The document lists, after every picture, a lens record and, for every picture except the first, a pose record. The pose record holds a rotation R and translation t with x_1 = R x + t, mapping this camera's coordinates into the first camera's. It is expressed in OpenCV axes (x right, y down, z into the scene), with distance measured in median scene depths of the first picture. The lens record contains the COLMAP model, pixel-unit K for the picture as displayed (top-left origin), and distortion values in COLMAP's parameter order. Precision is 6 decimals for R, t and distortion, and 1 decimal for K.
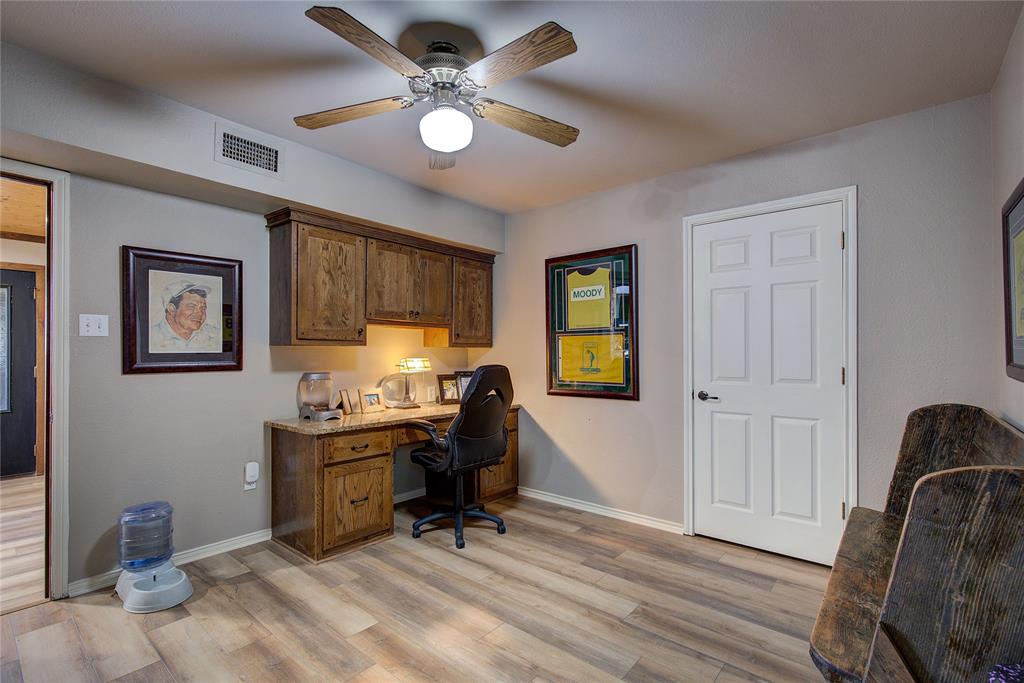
lens RADIAL K [[461.2, 0, 518.3], [0, 461.2, 343.9], [0, 0, 1]] dist [0.001857, -0.000165]
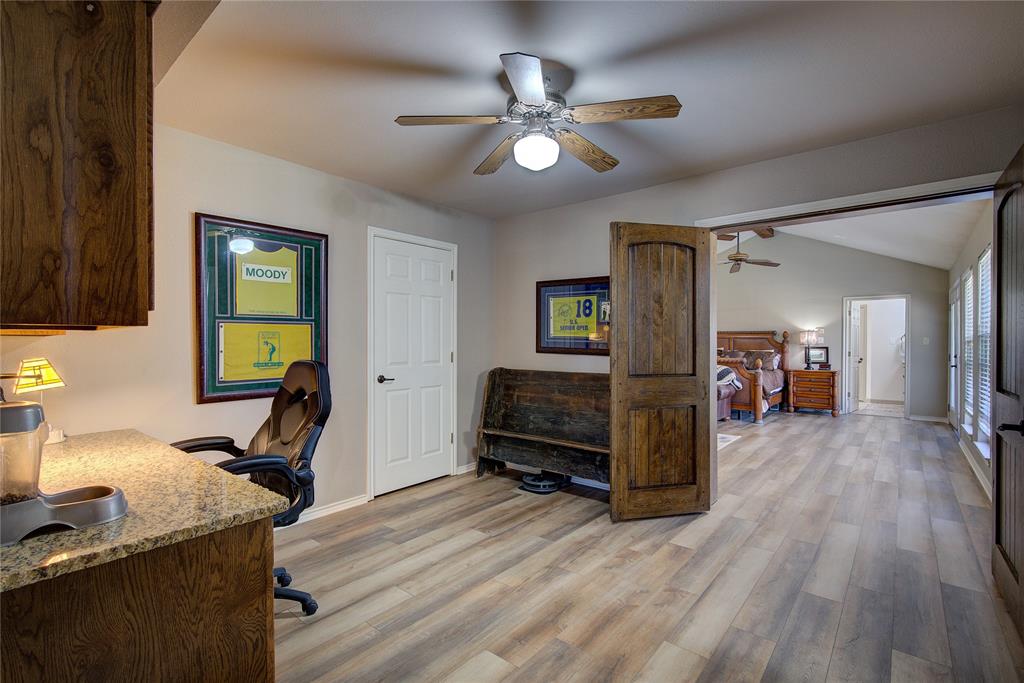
lens RADIAL K [[488.8, 0, 486.4], [0, 488.8, 340.3], [0, 0, 1]] dist [-0.001268, -0.000406]
pose [[0.024097, 0.003639, 0.999703, -0.901470], [-0.012232, 0.999920, -0.003345, 0.012073], [-0.999635, -0.012148, 0.024139, 0.719531]]
